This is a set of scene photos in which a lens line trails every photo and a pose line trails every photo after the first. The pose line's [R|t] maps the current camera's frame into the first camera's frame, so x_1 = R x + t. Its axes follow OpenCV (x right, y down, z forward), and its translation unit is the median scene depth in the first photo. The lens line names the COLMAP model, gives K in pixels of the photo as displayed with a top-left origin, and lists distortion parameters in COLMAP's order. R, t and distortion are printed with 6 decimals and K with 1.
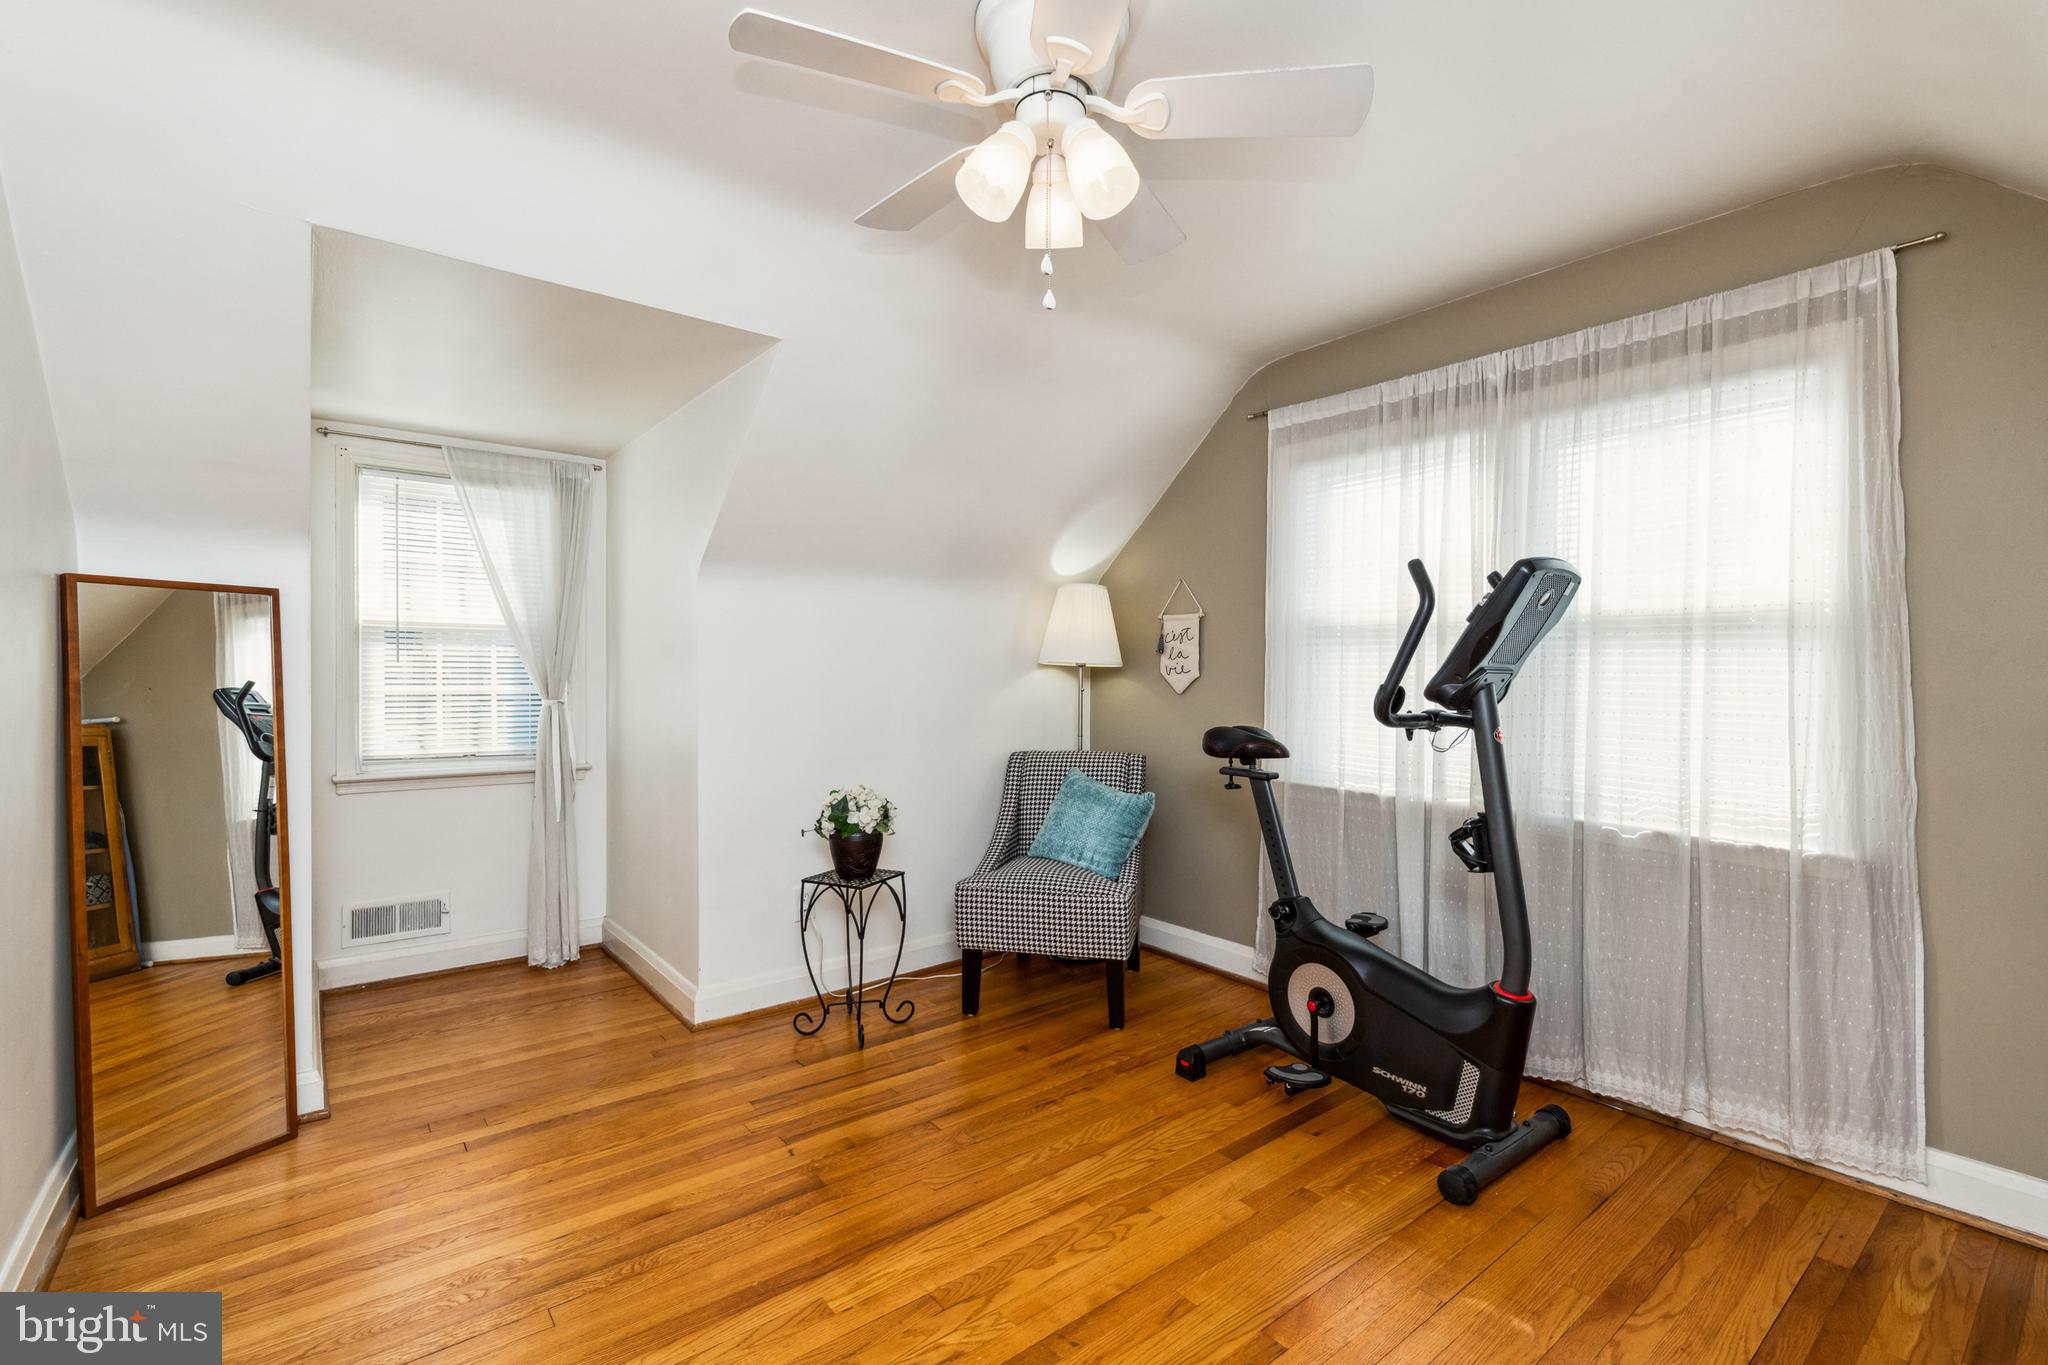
lens RADIAL K [[887.7, 0, 1021.0], [0, 887.7, 683.5], [0, 0, 1]] dist [0.000395, -0.002507]
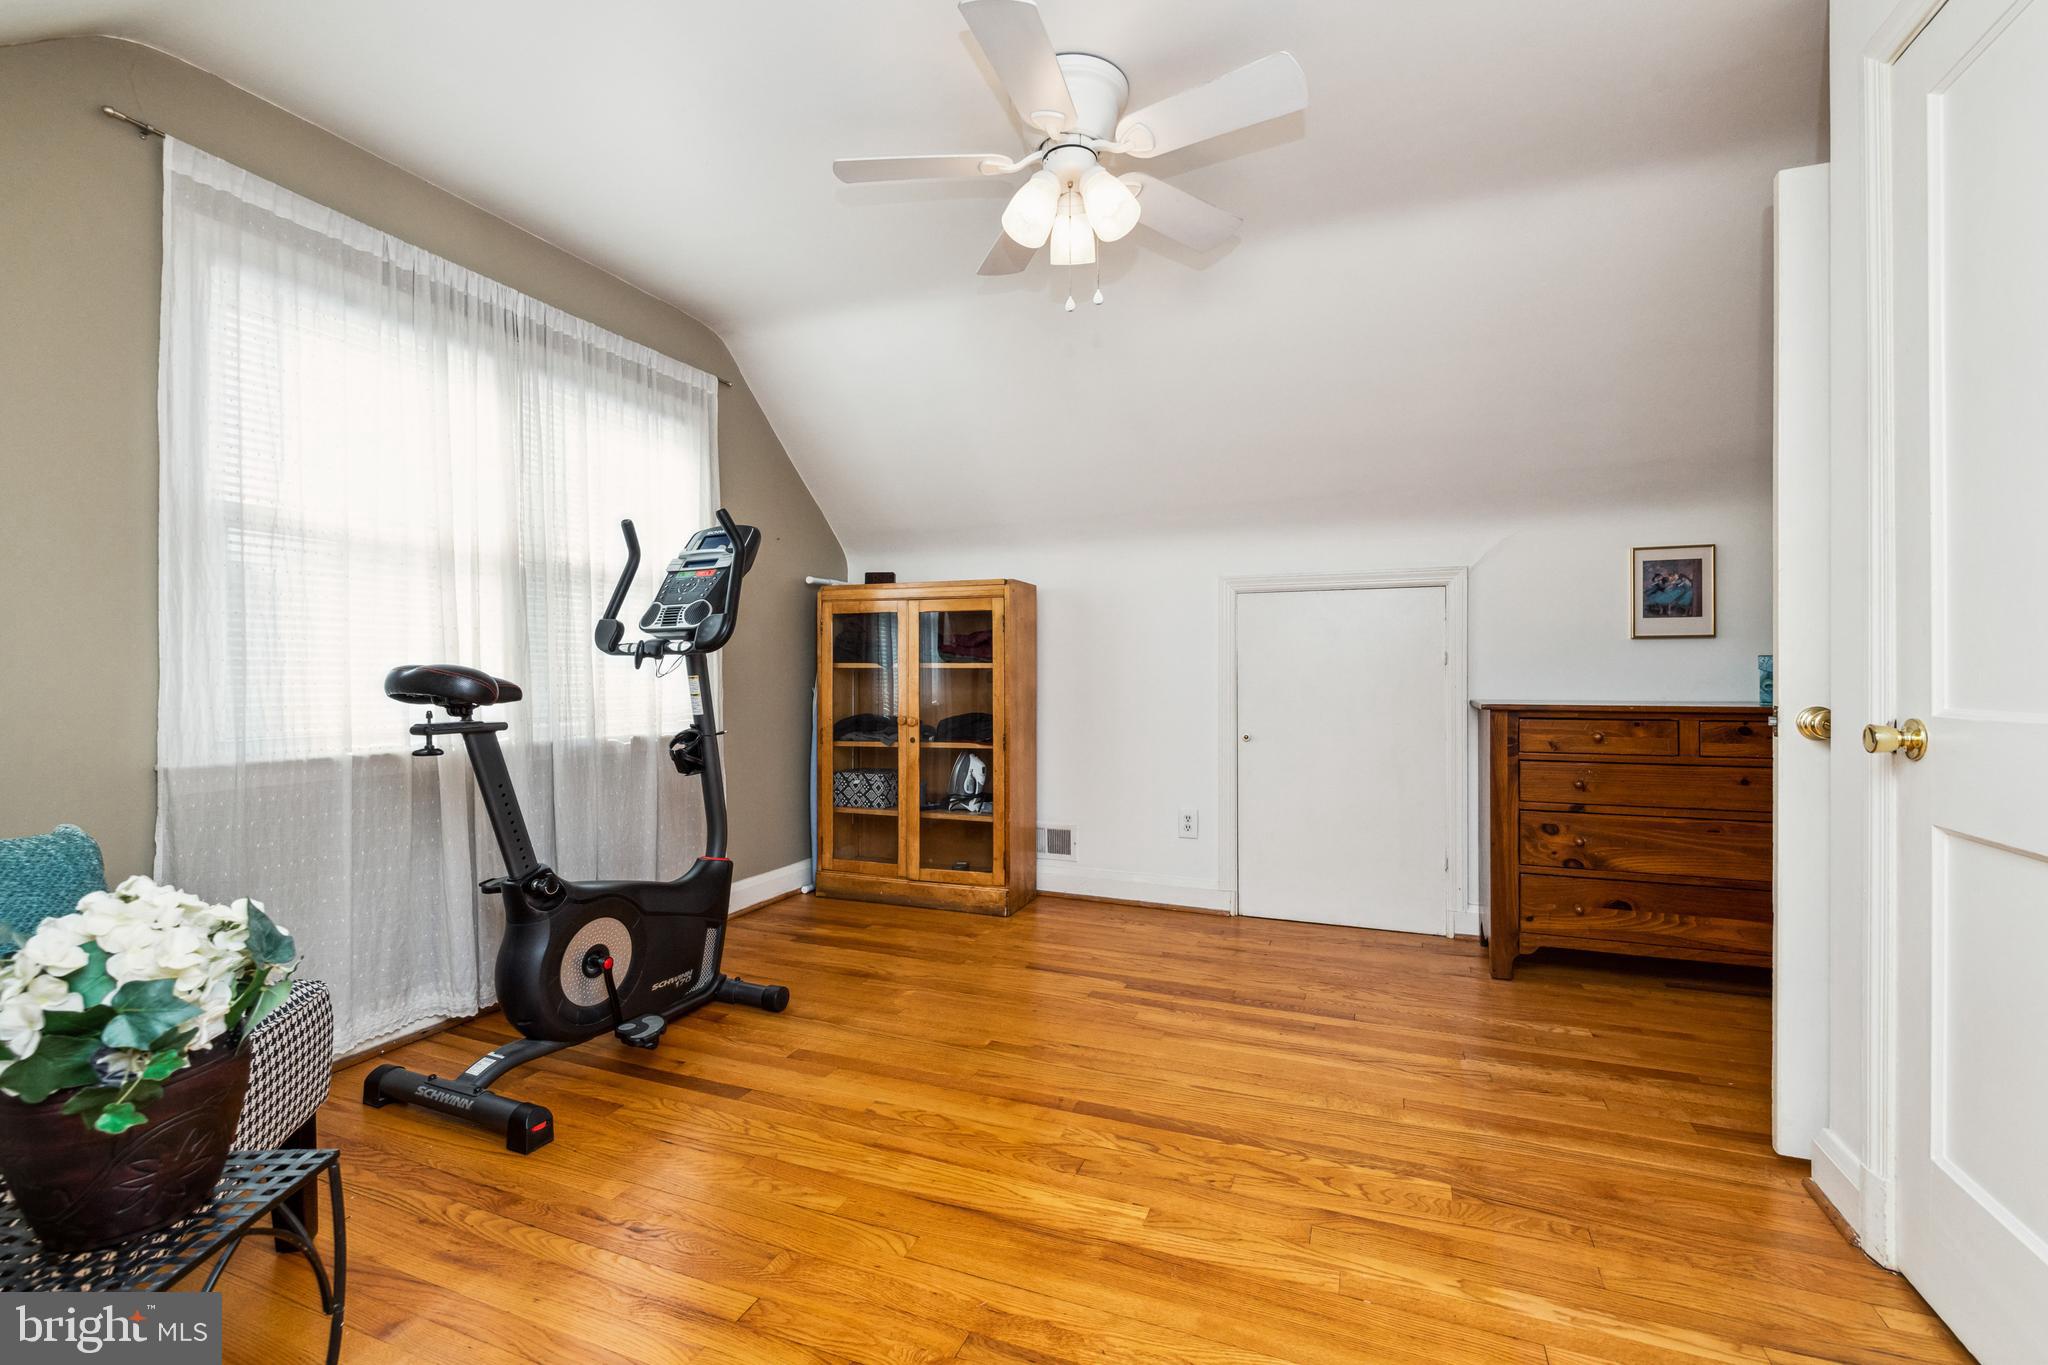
lens RADIAL K [[887.7, 0, 1027.3], [0, 887.7, 672.0], [0, 0, 1]] dist [0.000395, -0.002507]
pose [[-0.491546, -0.006979, 0.870823, -0.701358], [0.008351, 0.999884, 0.012727, 0.058160], [-0.870811, 0.013529, -0.491431, 1.109070]]
